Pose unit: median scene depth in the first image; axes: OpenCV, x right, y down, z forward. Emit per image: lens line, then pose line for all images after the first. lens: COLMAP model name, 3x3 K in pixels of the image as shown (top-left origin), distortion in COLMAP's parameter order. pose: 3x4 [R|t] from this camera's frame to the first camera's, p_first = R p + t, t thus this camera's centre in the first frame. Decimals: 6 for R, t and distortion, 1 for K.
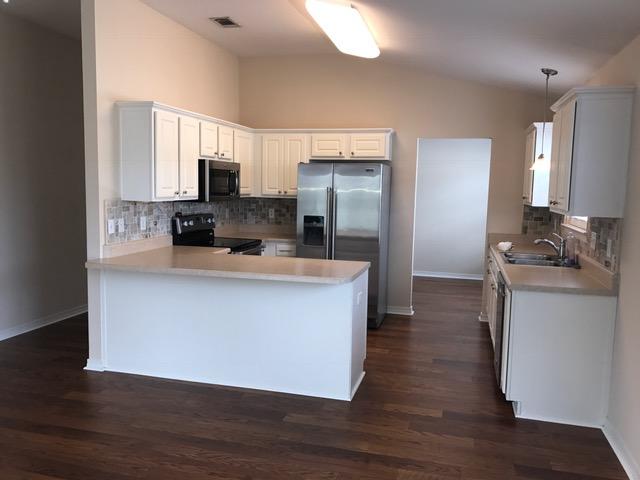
lens RADIAL K [[516.4, 0, 325.0], [0, 516.4, 240.9], [0, 0, 1]] dist [0.016313, -0.010387]
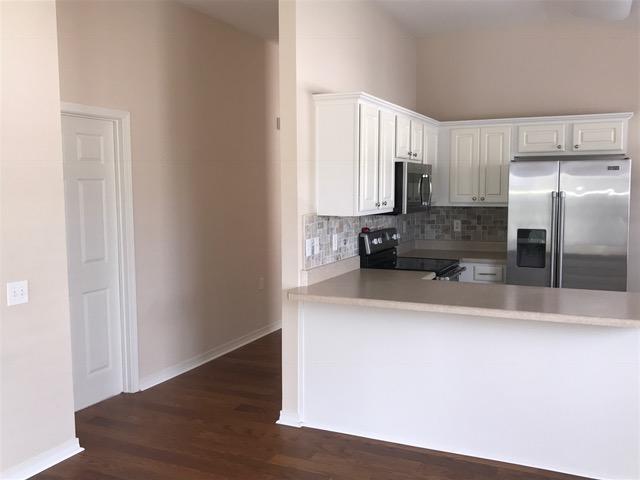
lens RADIAL K [[596.5, 0, 319.2], [0, 596.5, 237.5], [0, 0, 1]] dist [0.047463, 0.000000]
pose [[0.983566, -0.013110, -0.180073, -0.177682], [0.008288, 0.999587, -0.027509, -0.014105], [0.180359, 0.025565, 0.983269, 0.061030]]
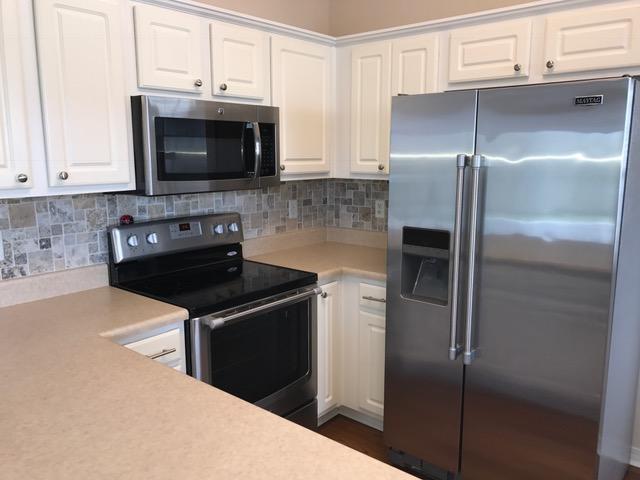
lens RADIAL K [[516.4, 0, 321.8], [0, 516.4, 239.9], [0, 0, 1]] dist [0.016313, -0.010387]
pose [[0.900465, 0.046827, -0.432401, 0.080384], [-0.023639, 0.997987, 0.058850, -0.062610], [0.434286, -0.042771, 0.899759, 0.621951]]
